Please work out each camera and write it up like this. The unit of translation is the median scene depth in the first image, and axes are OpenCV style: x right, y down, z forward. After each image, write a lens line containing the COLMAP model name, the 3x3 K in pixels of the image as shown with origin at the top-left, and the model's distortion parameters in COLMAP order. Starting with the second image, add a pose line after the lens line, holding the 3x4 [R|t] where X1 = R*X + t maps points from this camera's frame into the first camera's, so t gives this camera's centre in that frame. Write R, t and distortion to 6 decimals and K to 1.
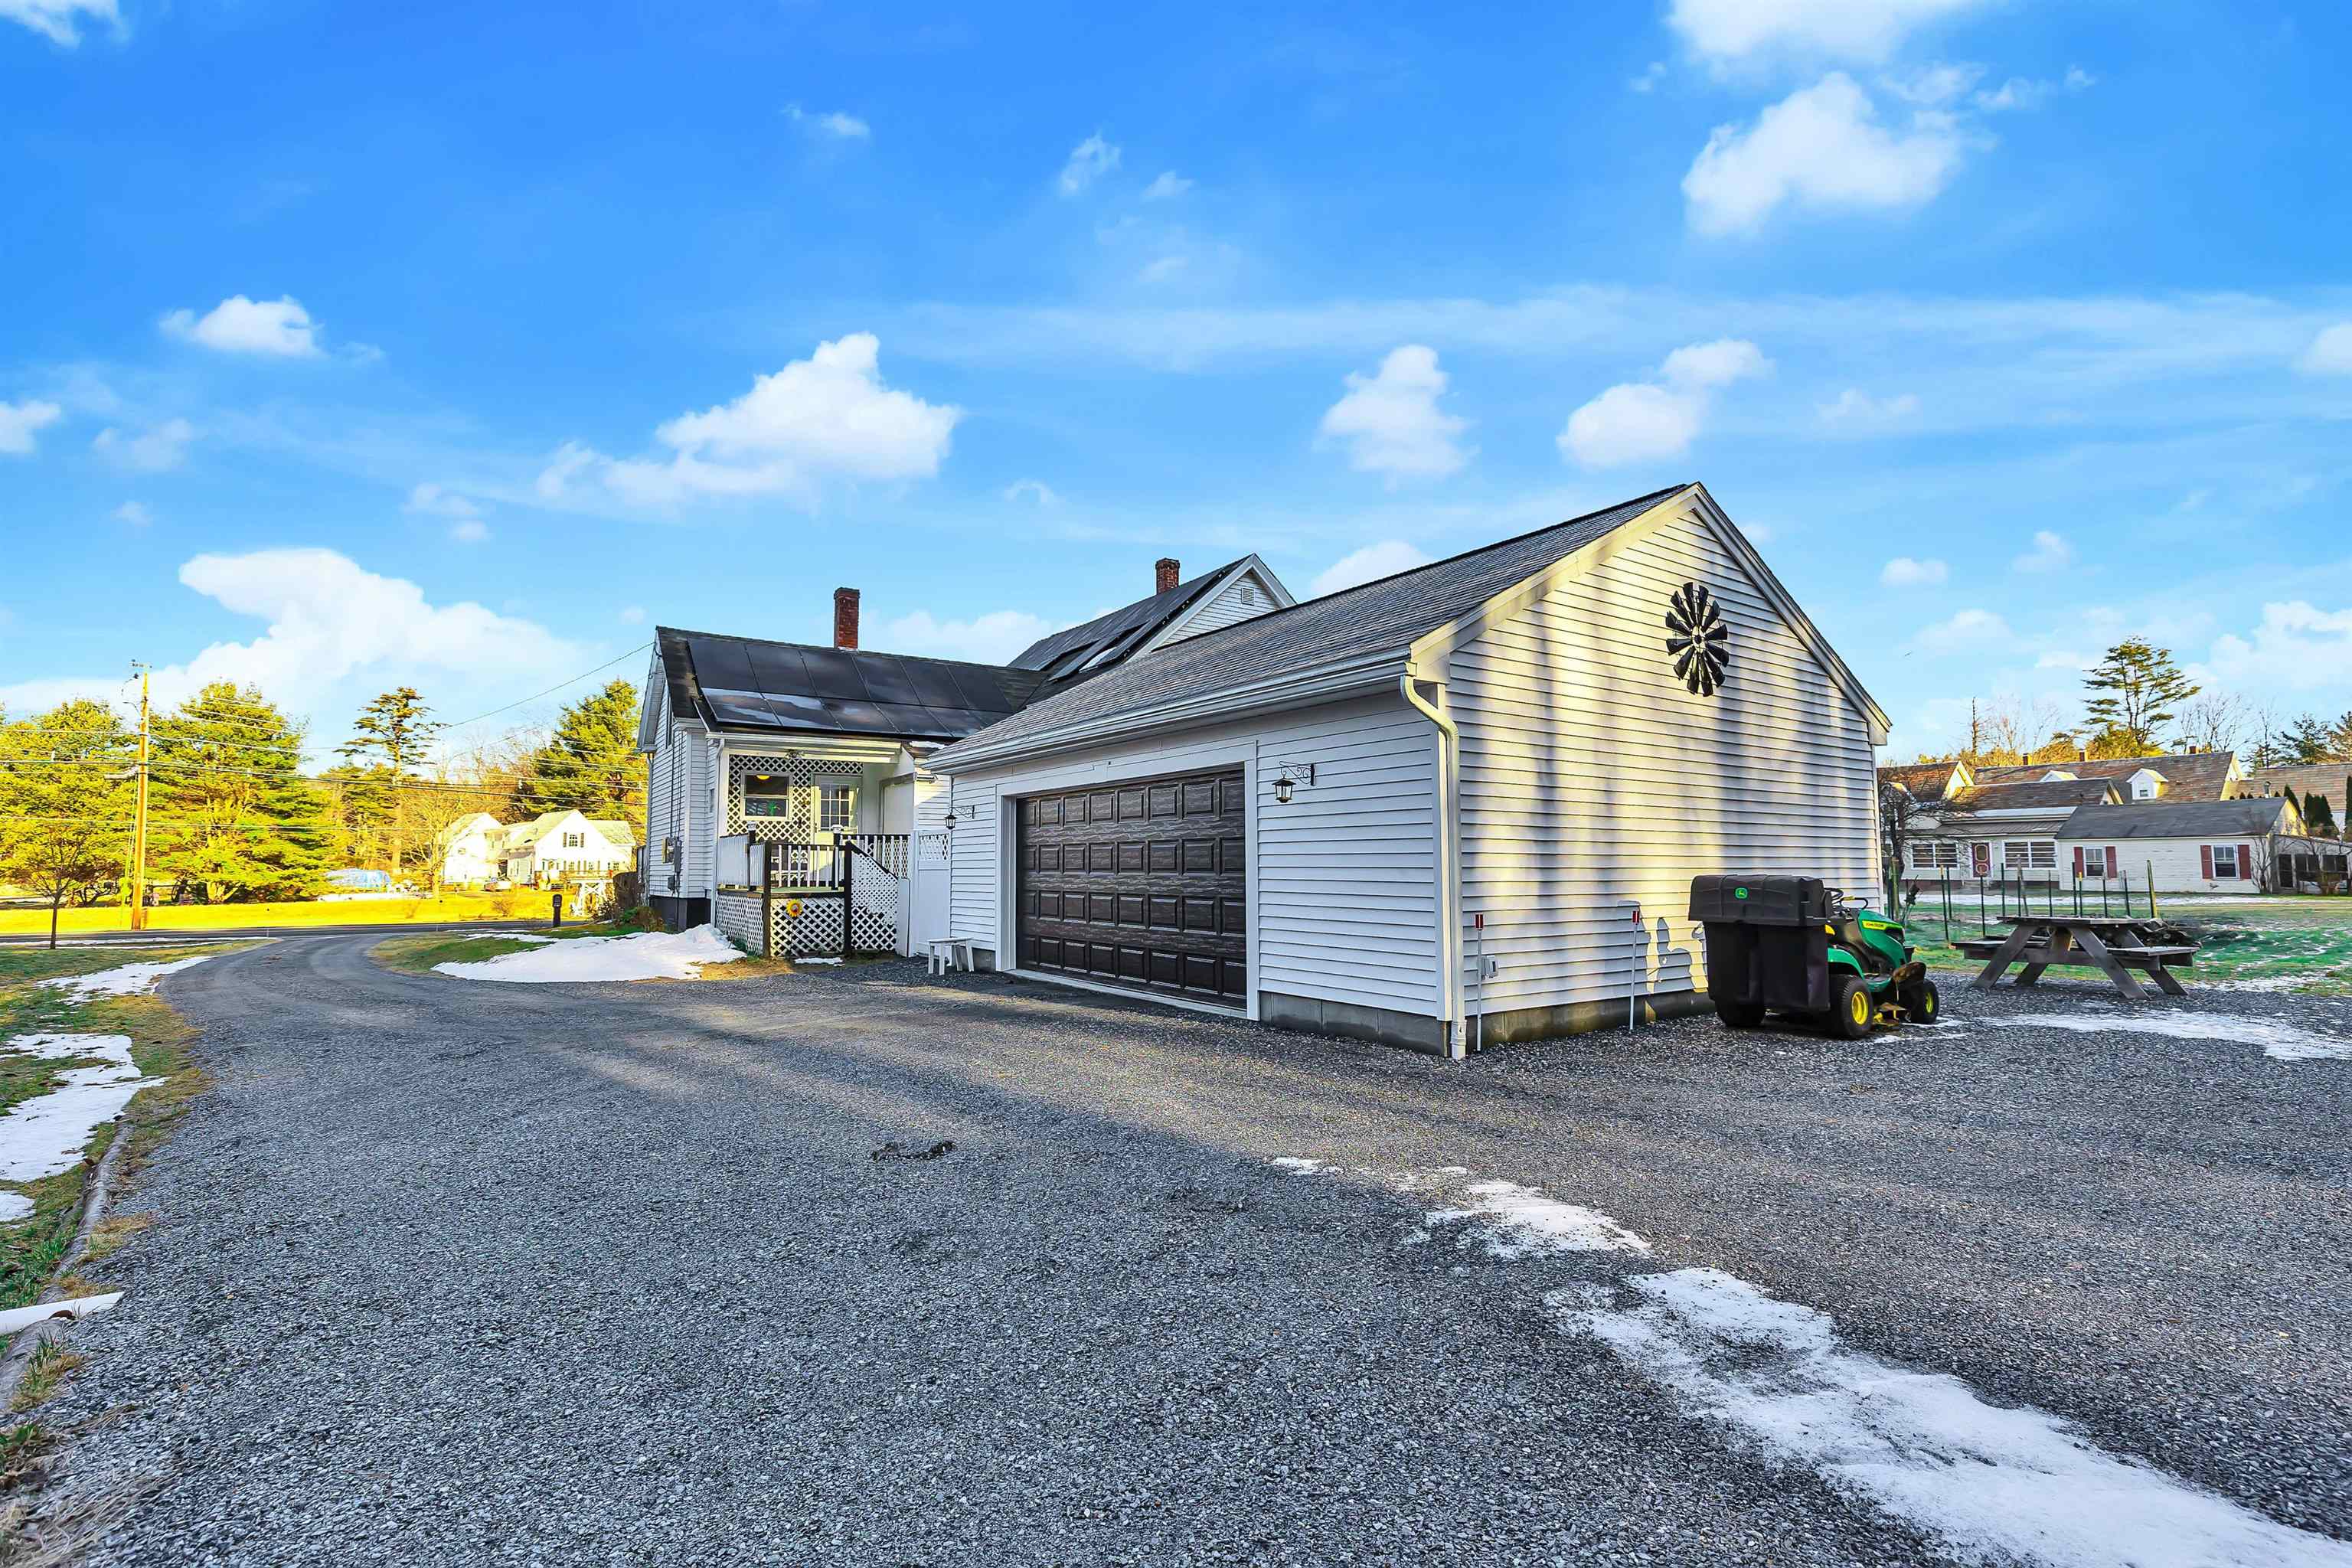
lens RADIAL K [[1049.6, 0, 1181.5], [0, 1049.6, 785.0], [0, 0, 1]] dist [0.003877, 0.000322]
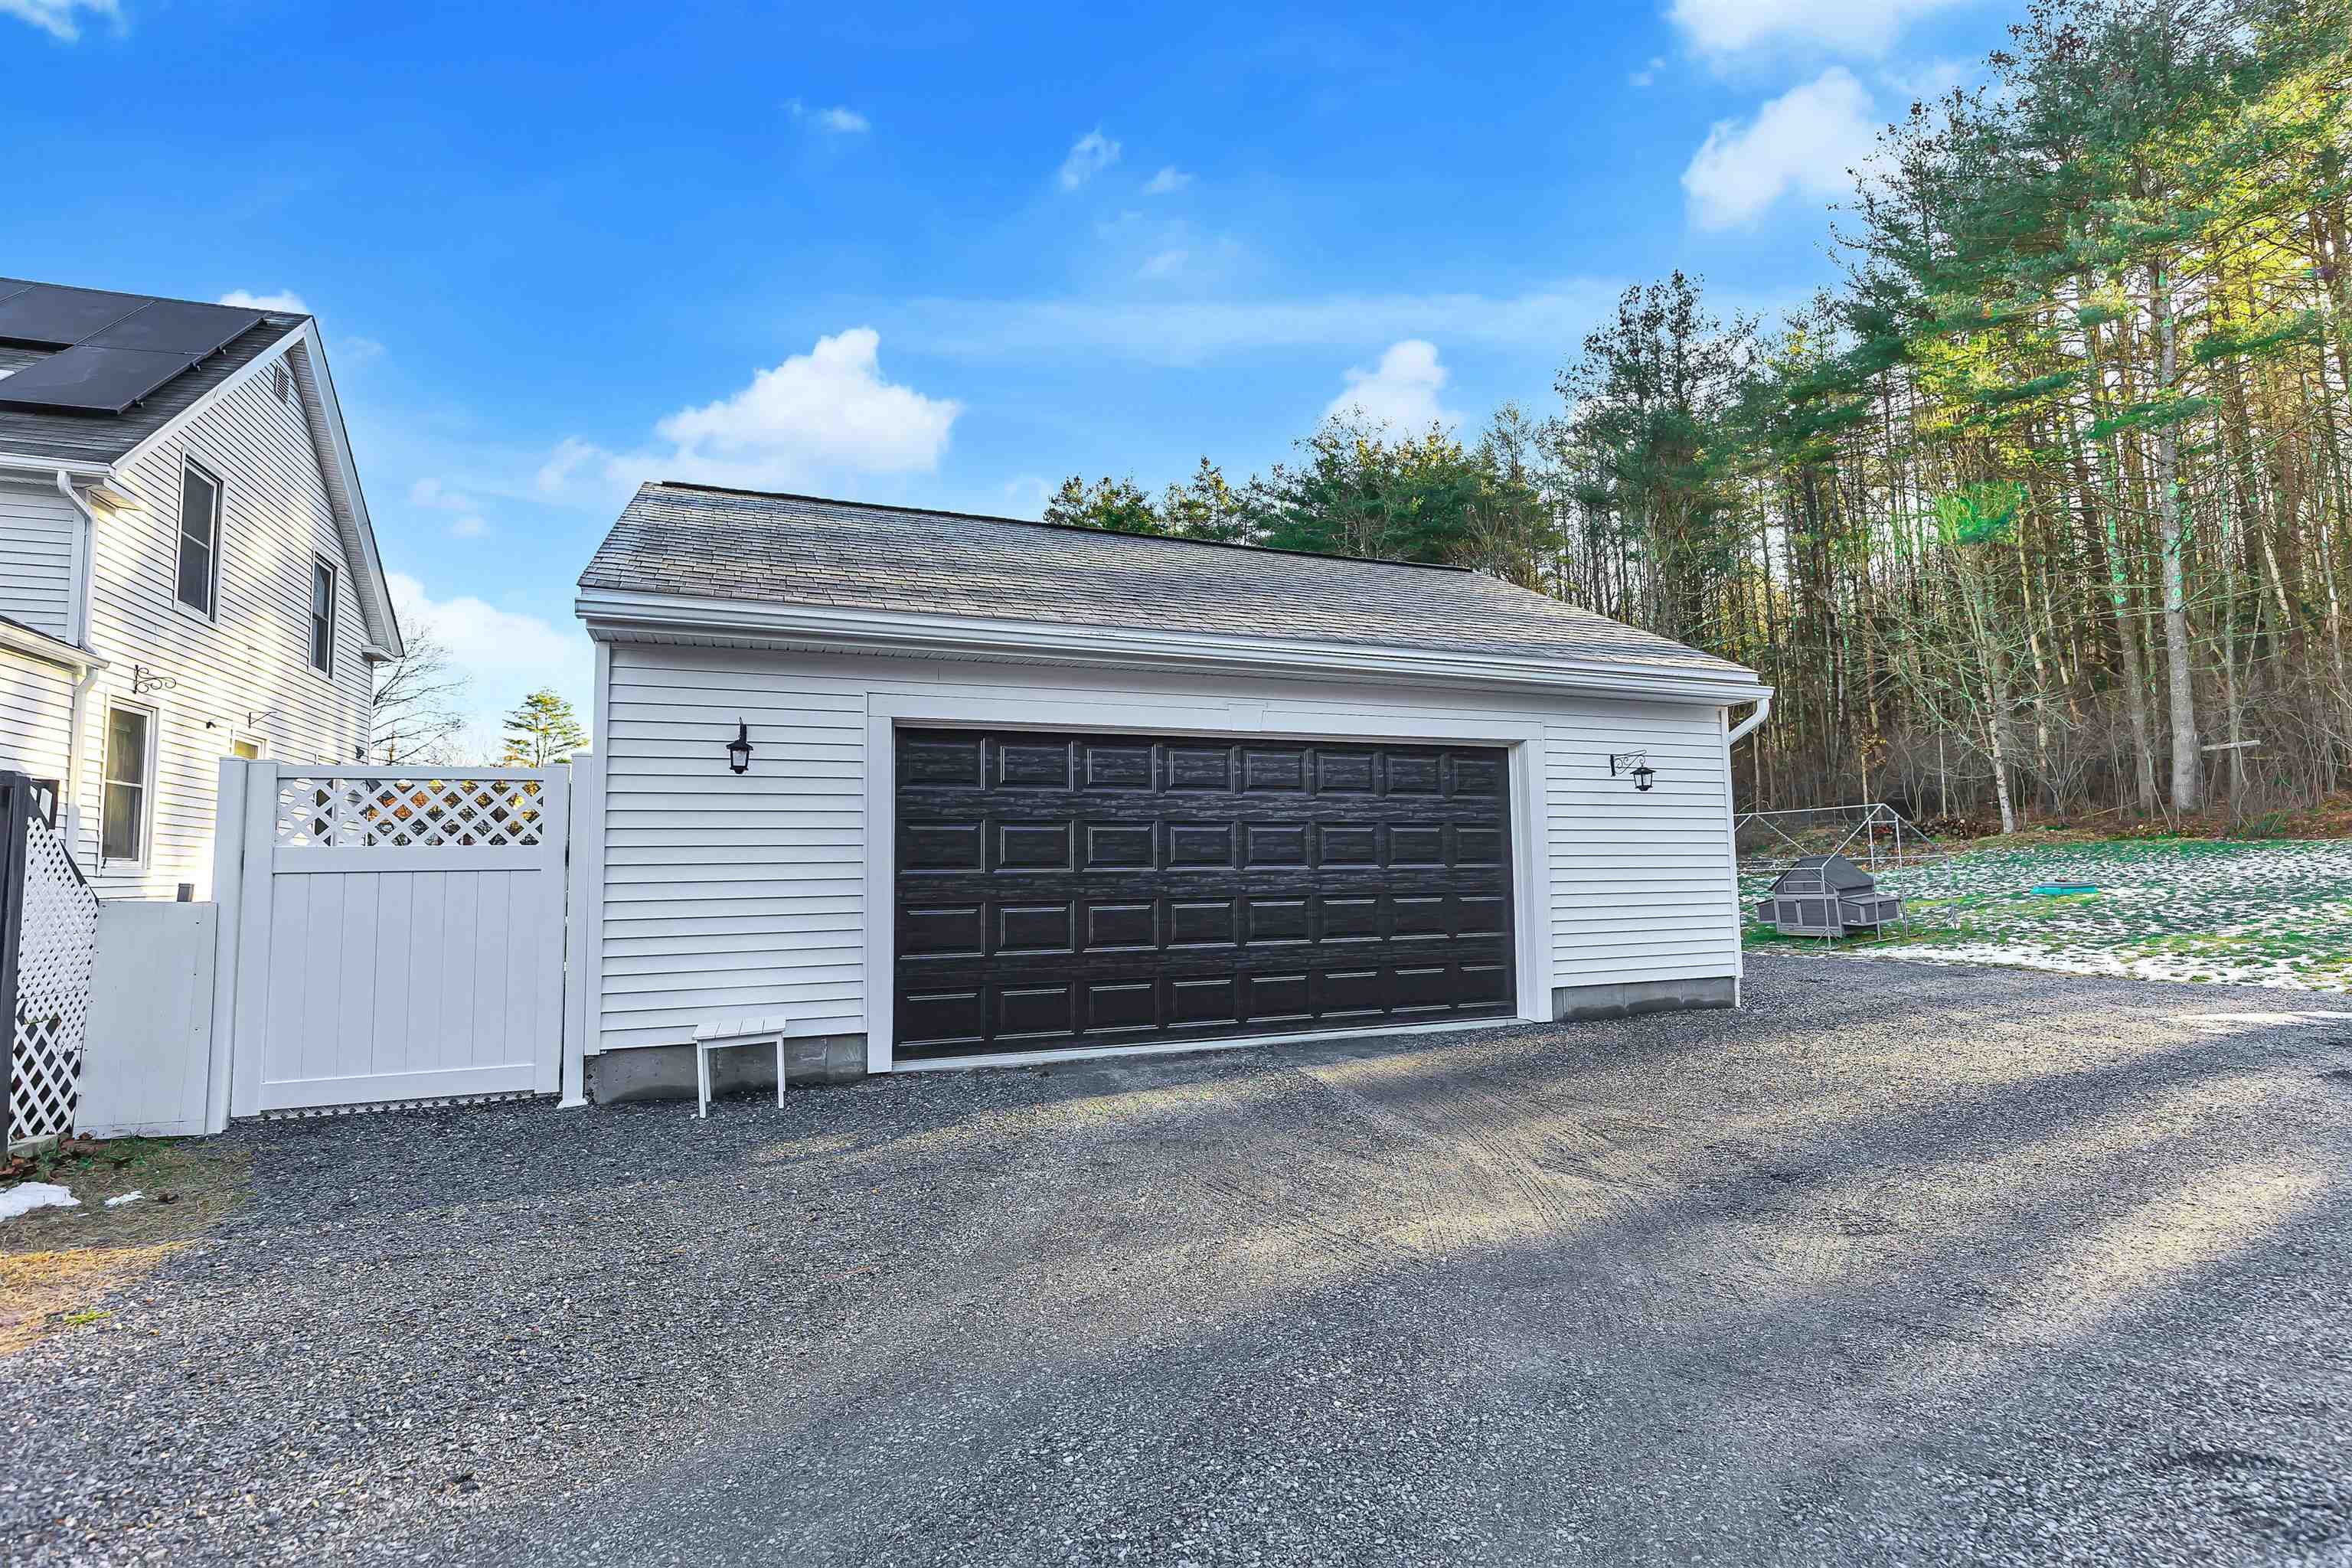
lens RADIAL K [[1067.7, 0, 1173.7], [0, 1067.7, 787.8], [0, 0, 1]] dist [-0.001065, -0.000155]
pose [[0.242317, 0.079995, 0.966894, -0.888411], [-0.059066, 0.995963, -0.067598, 0.097544], [-0.968398, -0.040731, 0.246064, 1.043413]]
